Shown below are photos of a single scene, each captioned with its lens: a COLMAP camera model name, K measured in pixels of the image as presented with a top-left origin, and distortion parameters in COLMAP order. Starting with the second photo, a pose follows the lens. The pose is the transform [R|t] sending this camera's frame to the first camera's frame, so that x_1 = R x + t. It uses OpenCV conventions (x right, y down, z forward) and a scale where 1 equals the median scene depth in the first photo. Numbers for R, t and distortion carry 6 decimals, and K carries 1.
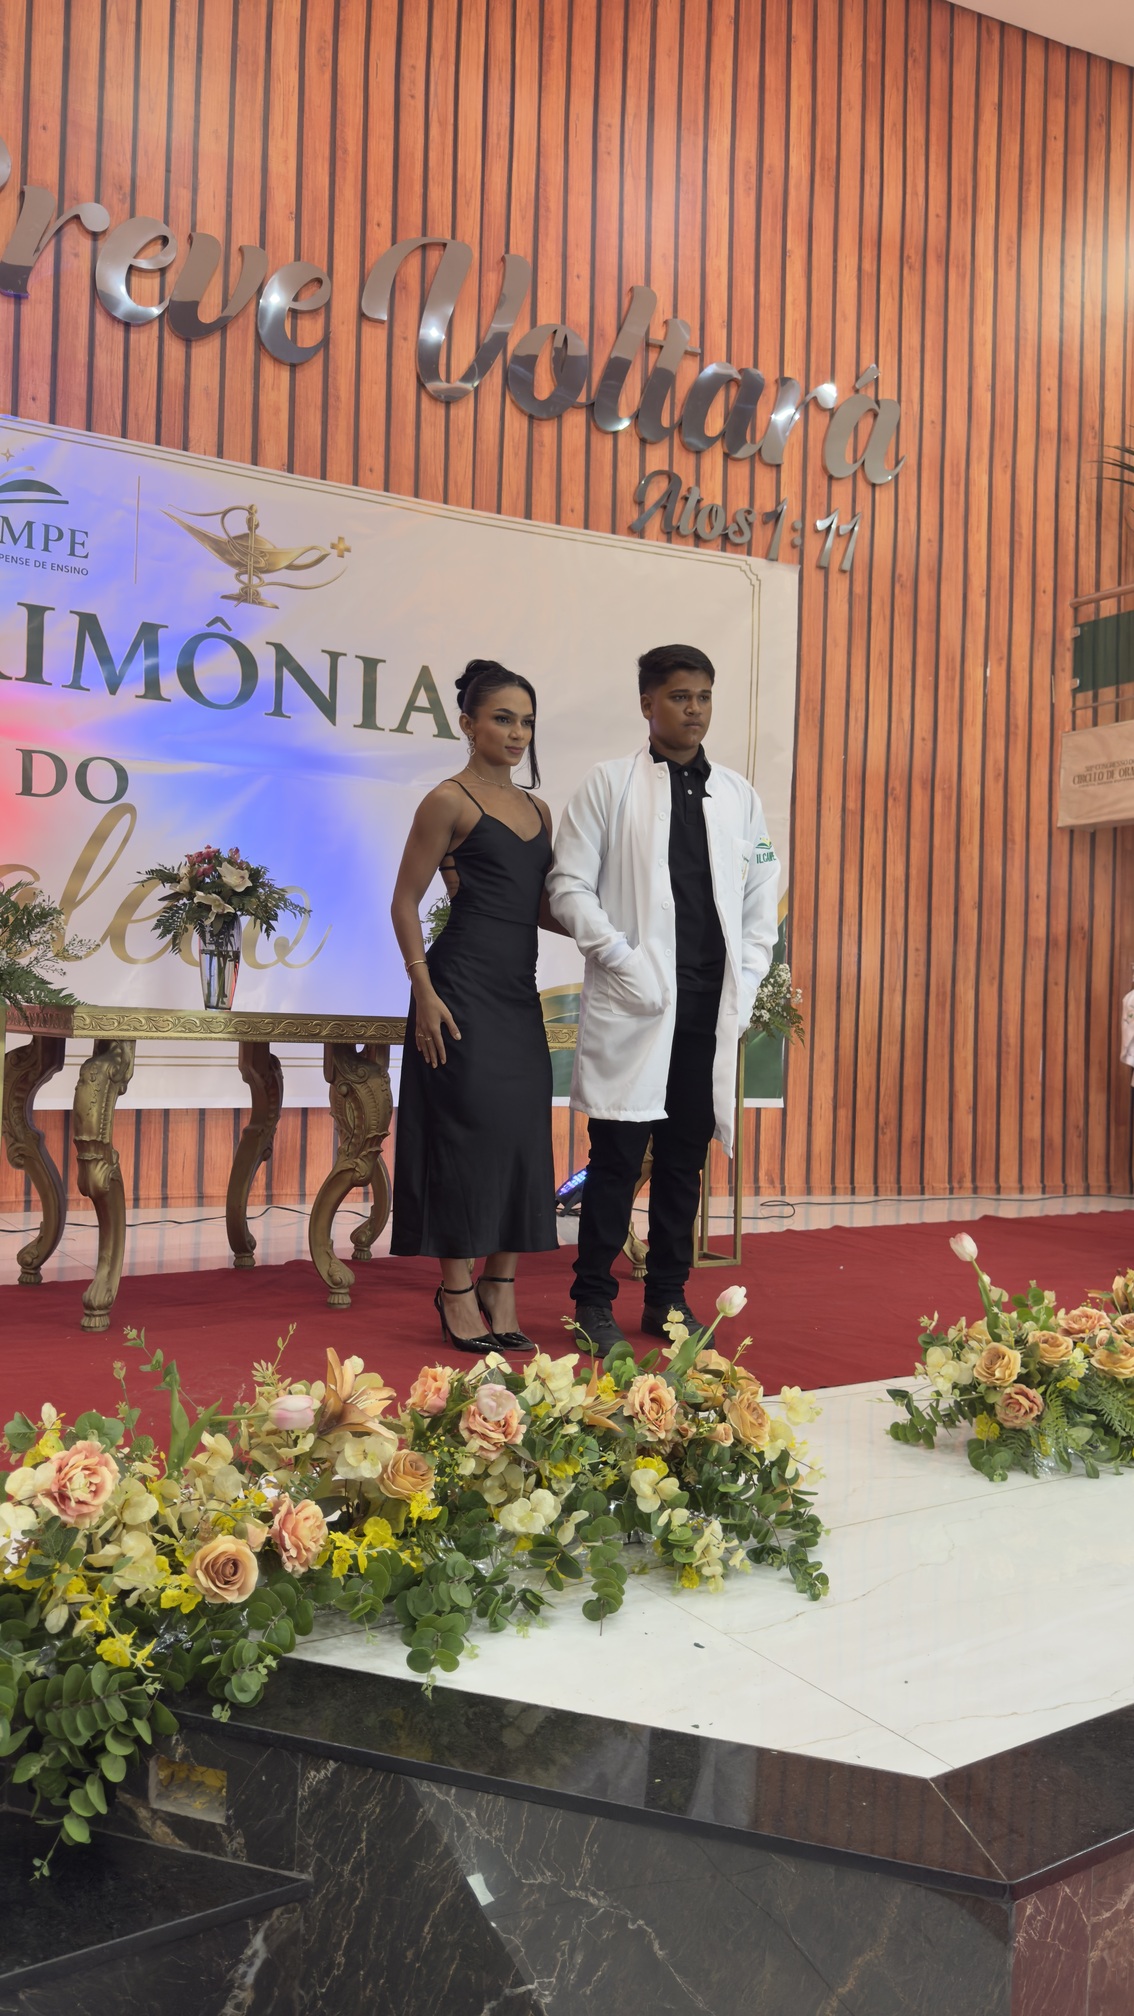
lens RADIAL K [[1414.5, 0, 550.4], [0, 1414.5, 1004.7], [0, 0, 1]] dist [0.173750, -0.404416]
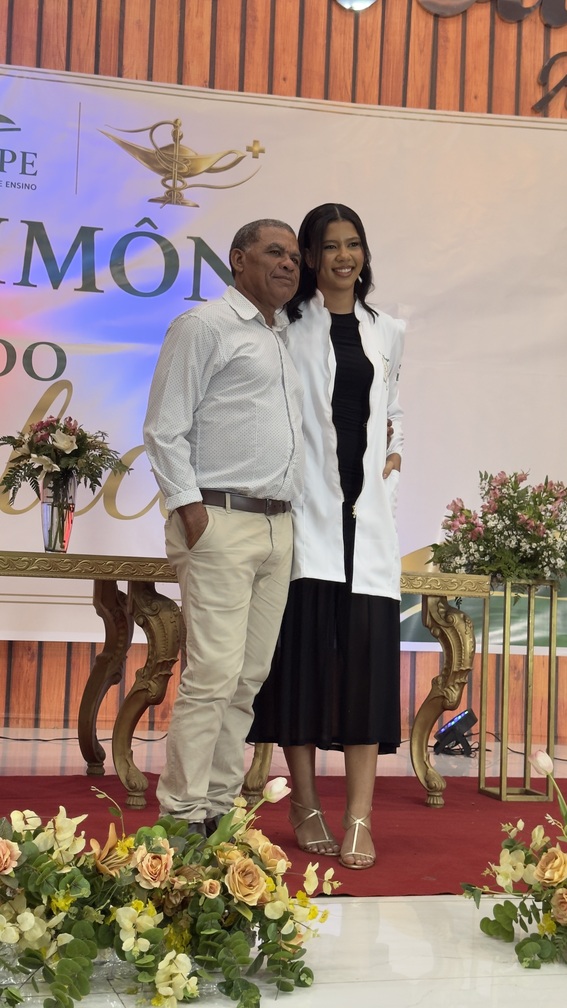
lens RADIAL K [[1410.6, 0, 283.5], [0, 1410.6, 504.0], [0, 0, 1]] dist [0.132887, -0.096797]
pose [[0.964134, -0.001545, -0.265411, 0.243097], [-0.009976, 0.999065, -0.042055, 0.009873], [0.265228, 0.043195, 0.963218, -0.084138]]
